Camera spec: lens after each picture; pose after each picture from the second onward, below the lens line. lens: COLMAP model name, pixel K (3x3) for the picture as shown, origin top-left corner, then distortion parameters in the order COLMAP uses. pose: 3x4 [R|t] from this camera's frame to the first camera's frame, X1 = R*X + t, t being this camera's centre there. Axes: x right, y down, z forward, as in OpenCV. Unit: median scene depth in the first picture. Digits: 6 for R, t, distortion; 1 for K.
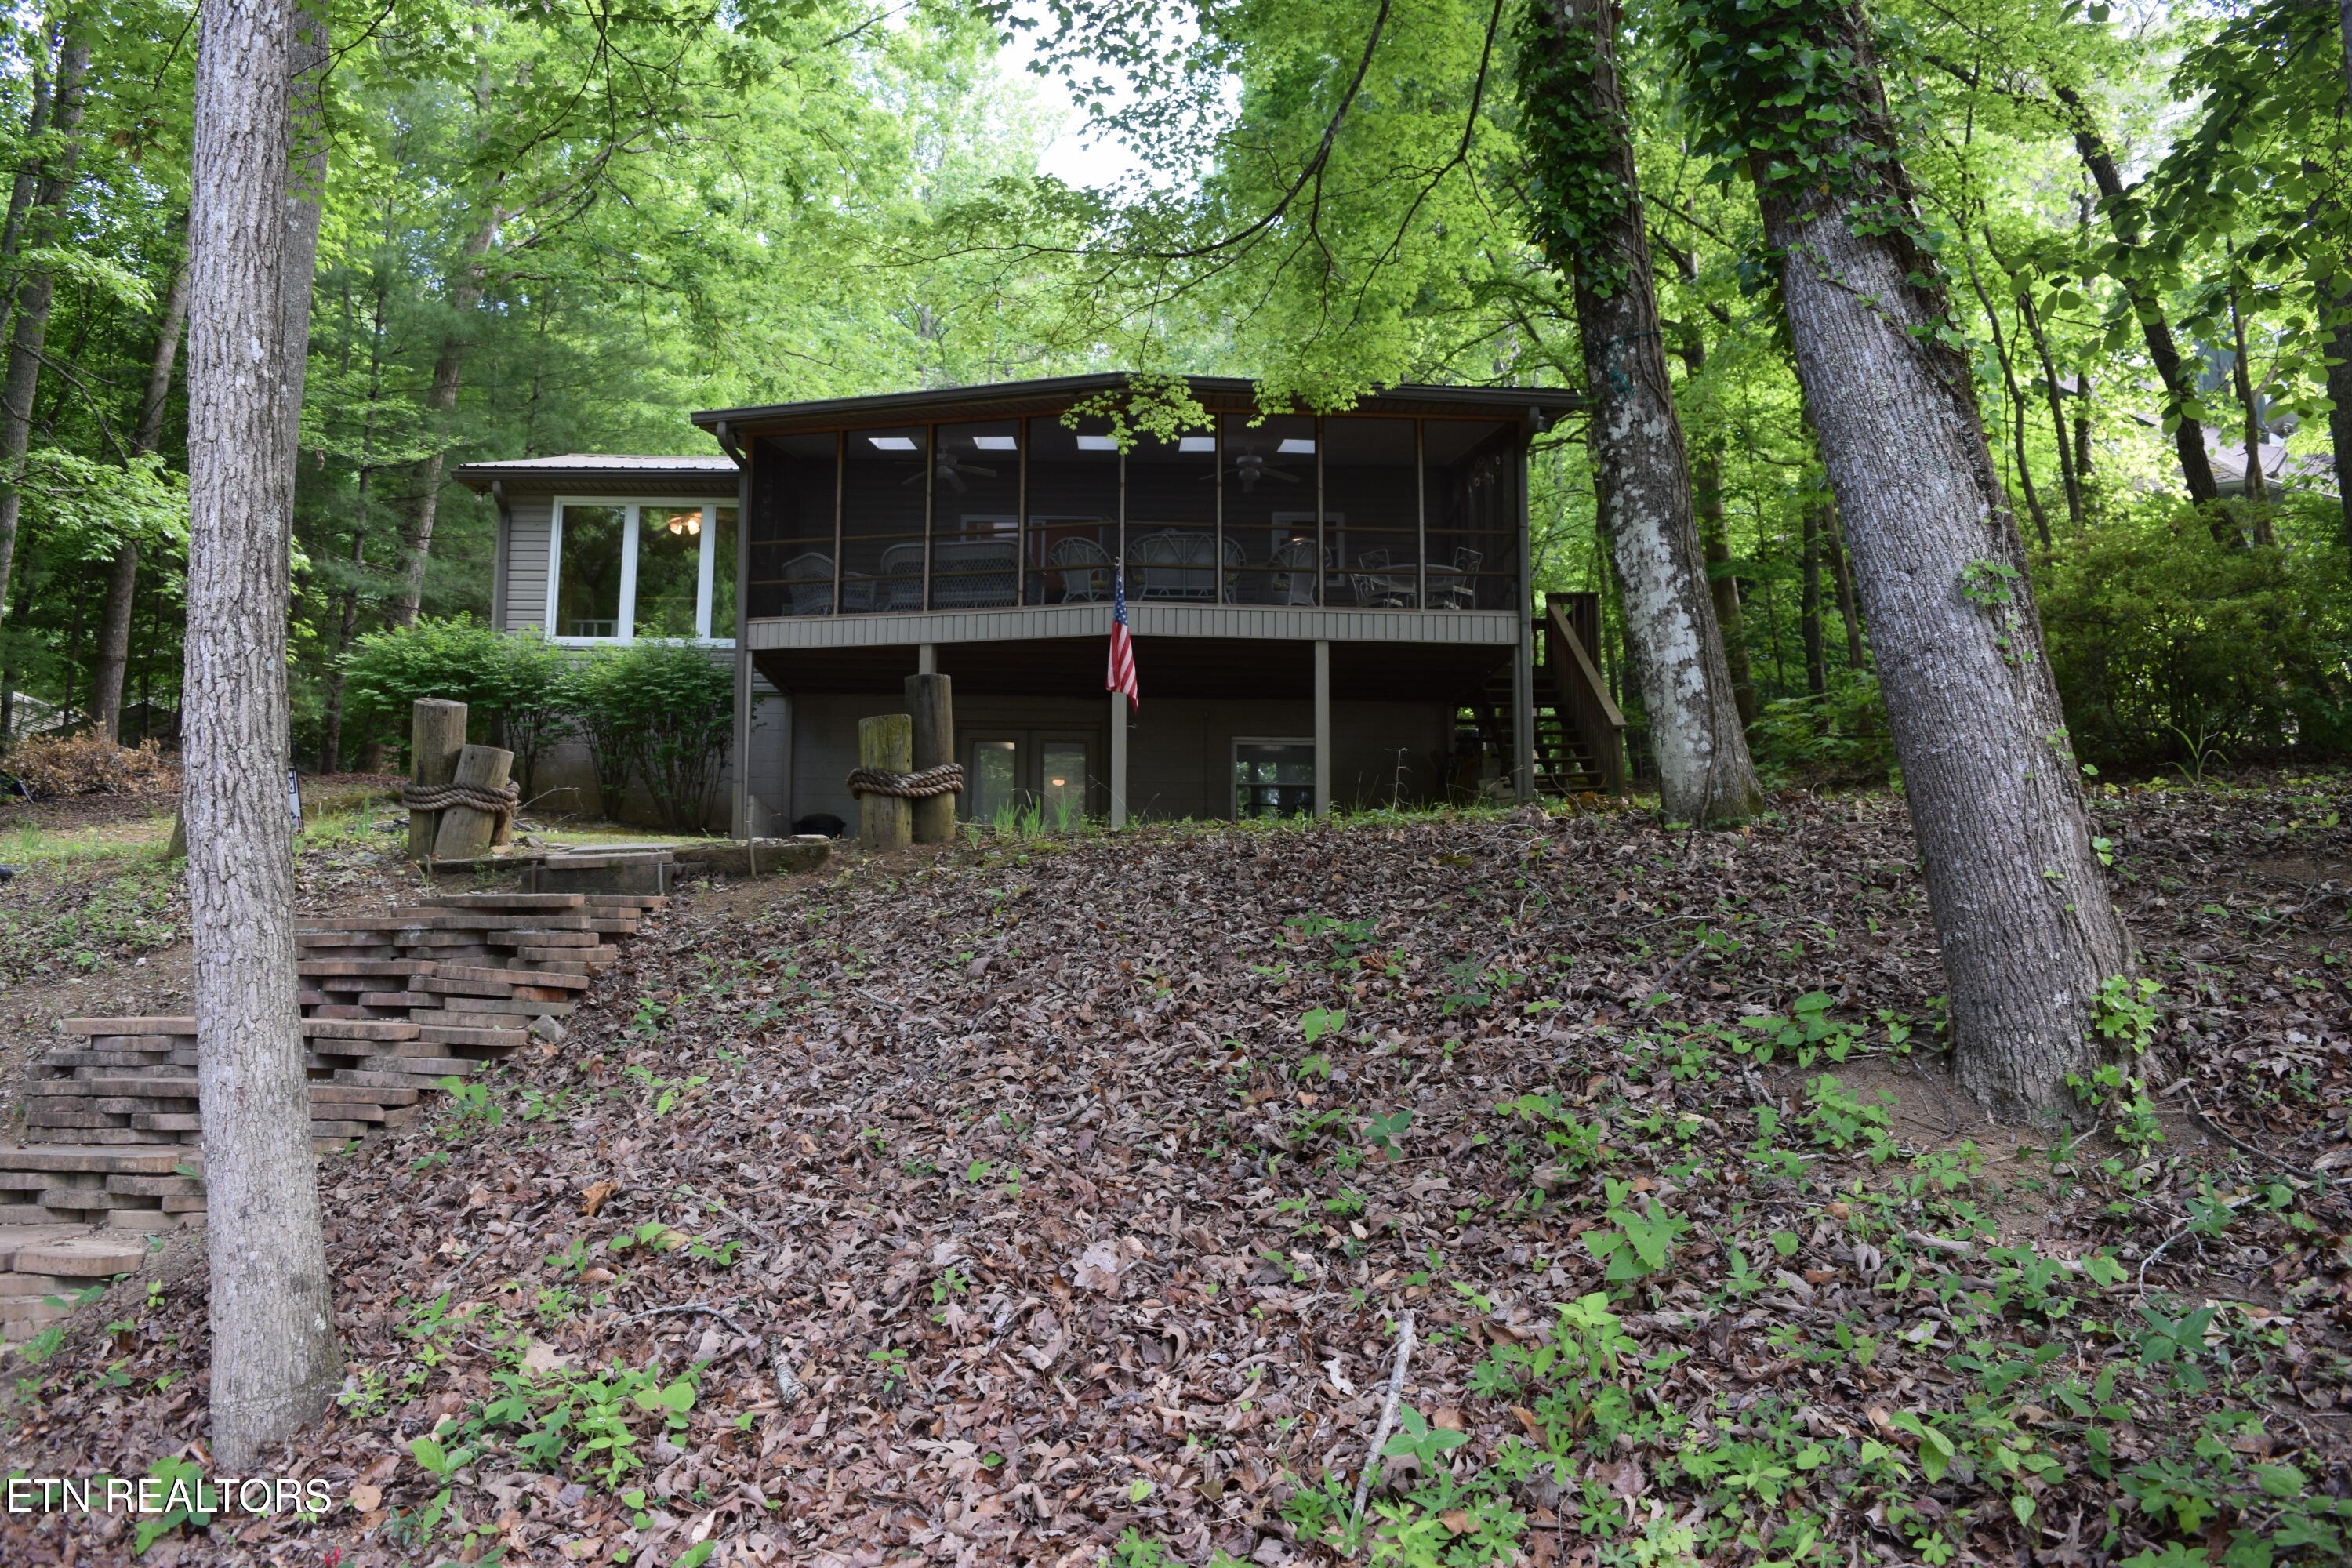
lens RADIAL K [[1841.0, 0, 1170.8], [0, 1841.0, 781.7], [0, 0, 1]] dist [-0.095934, 0.022581]
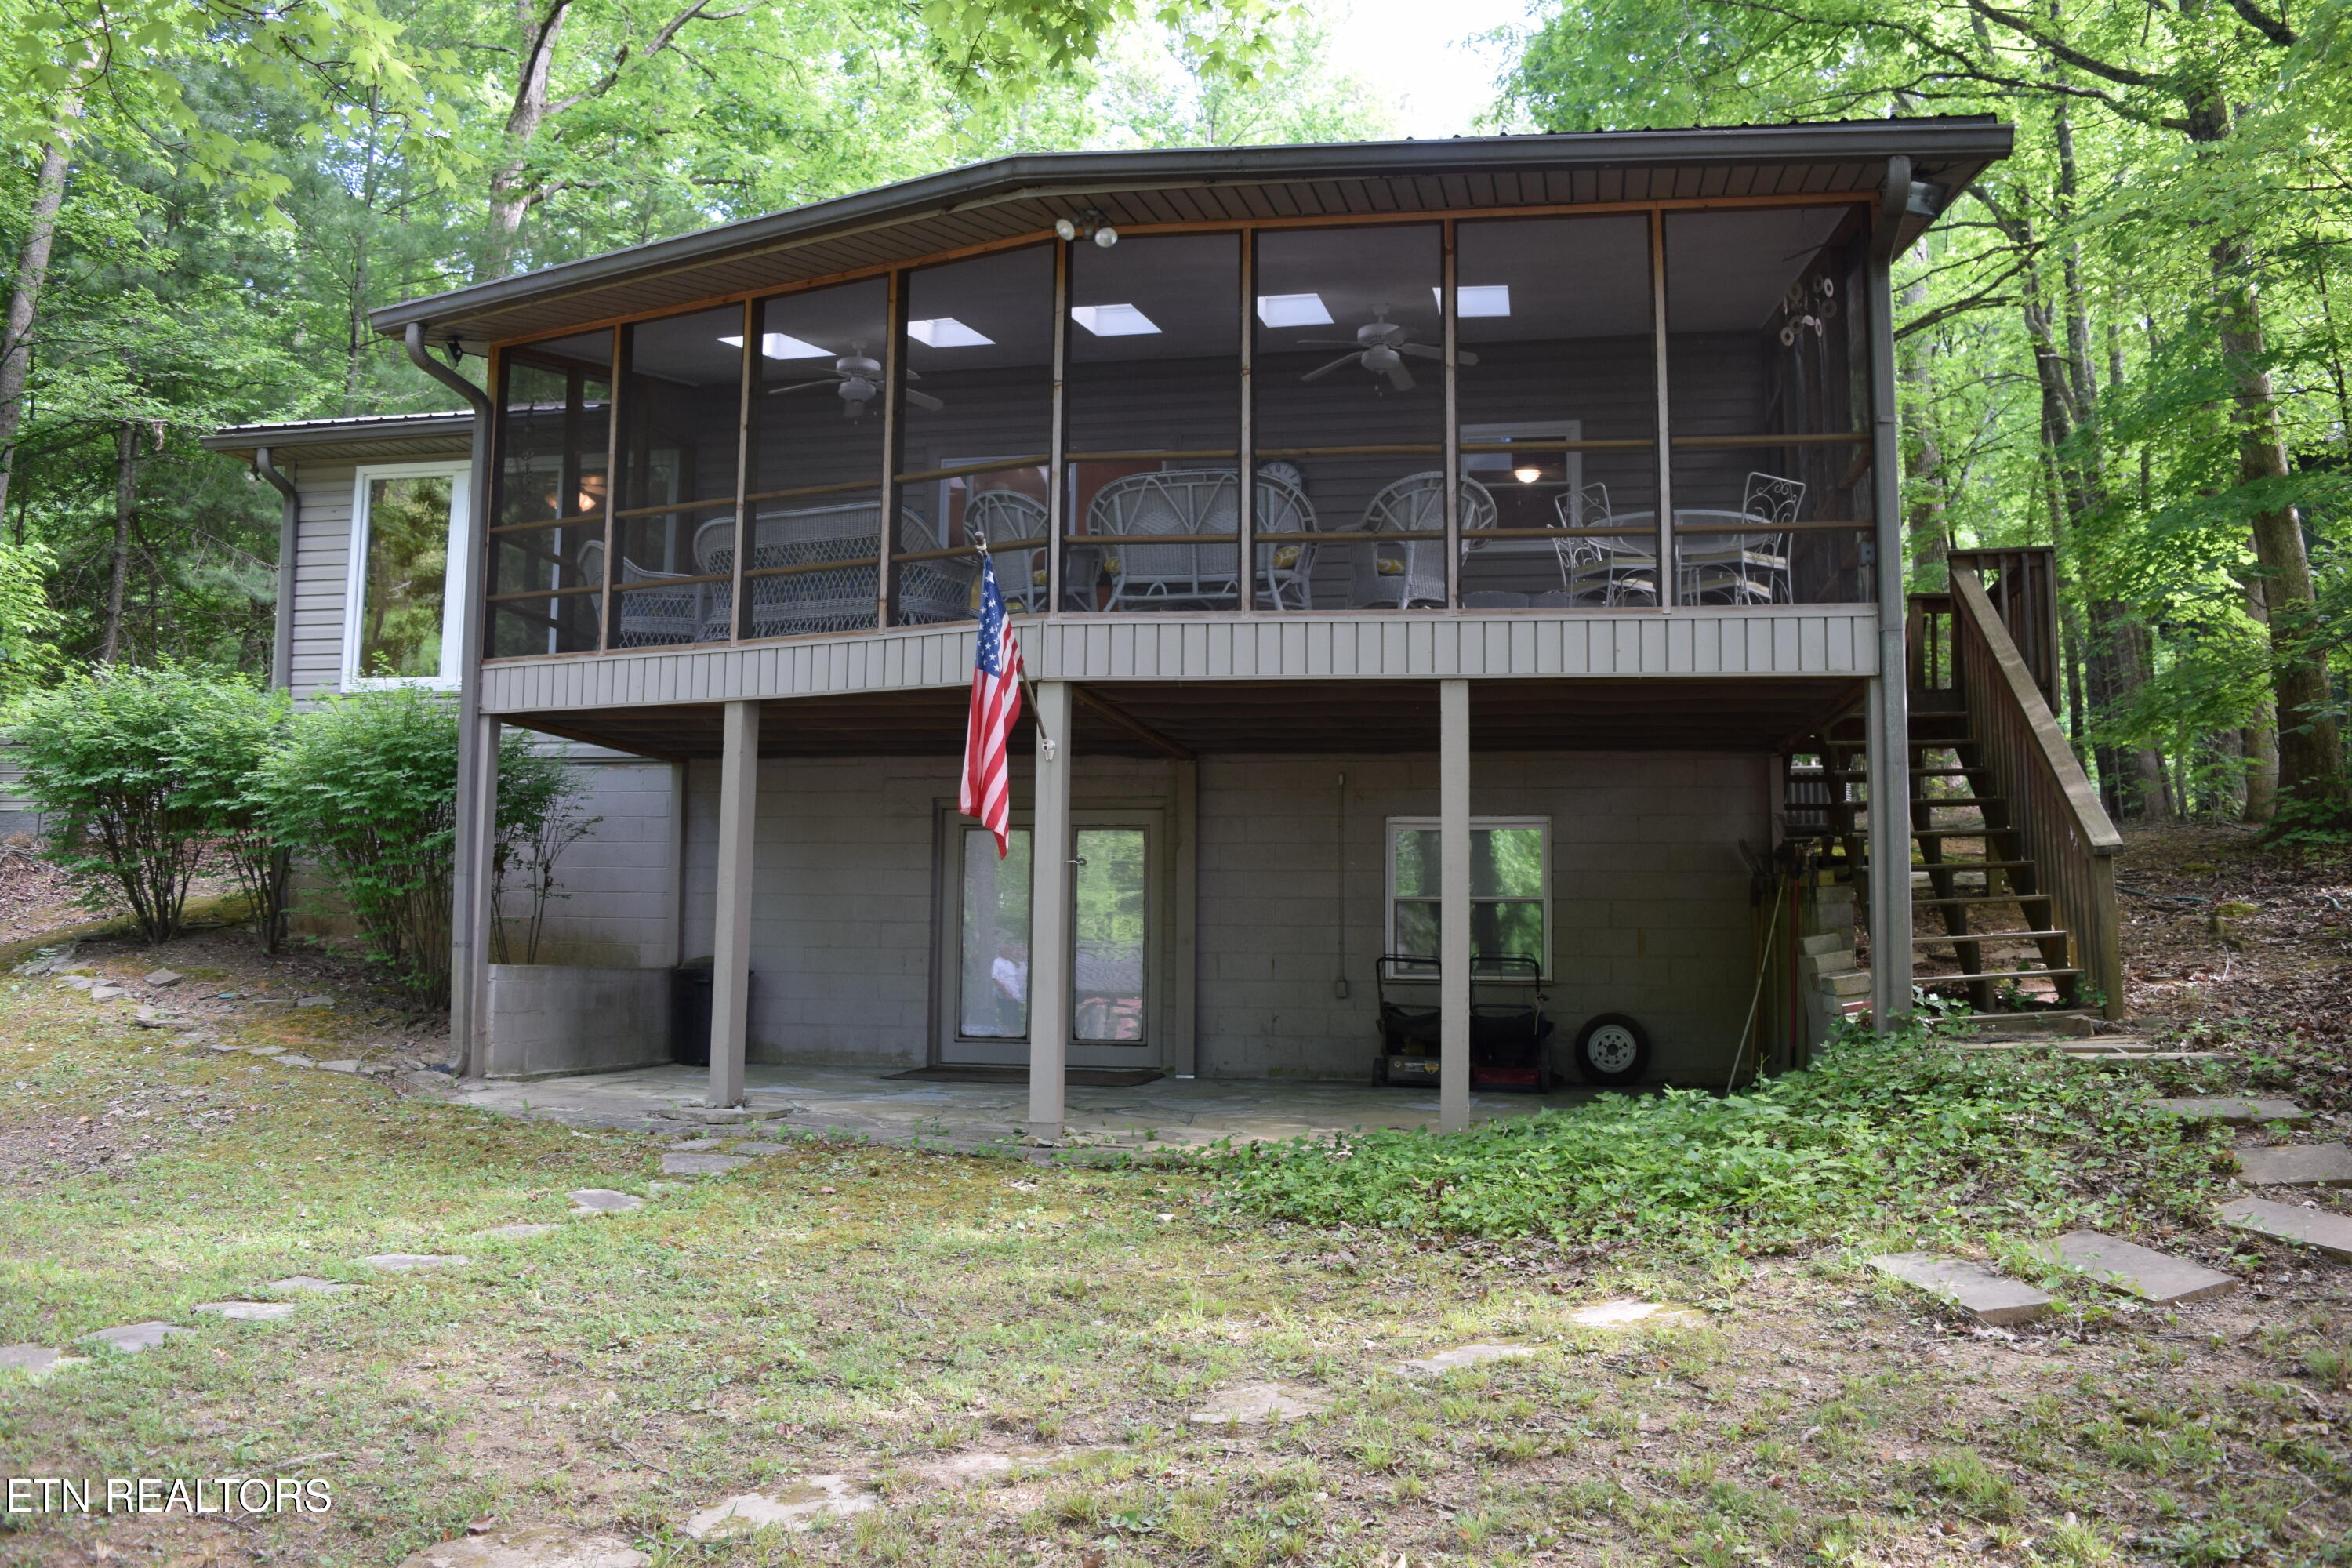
lens RADIAL K [[1841.0, 0, 1170.8], [0, 1841.0, 781.7], [0, 0, 1]] dist [-0.095934, 0.022581]
pose [[0.975086, -0.016402, -0.221221, 0.113021], [0.023124, 0.999345, 0.027830, -0.063362], [0.220620, -0.032253, 0.974826, 0.495723]]
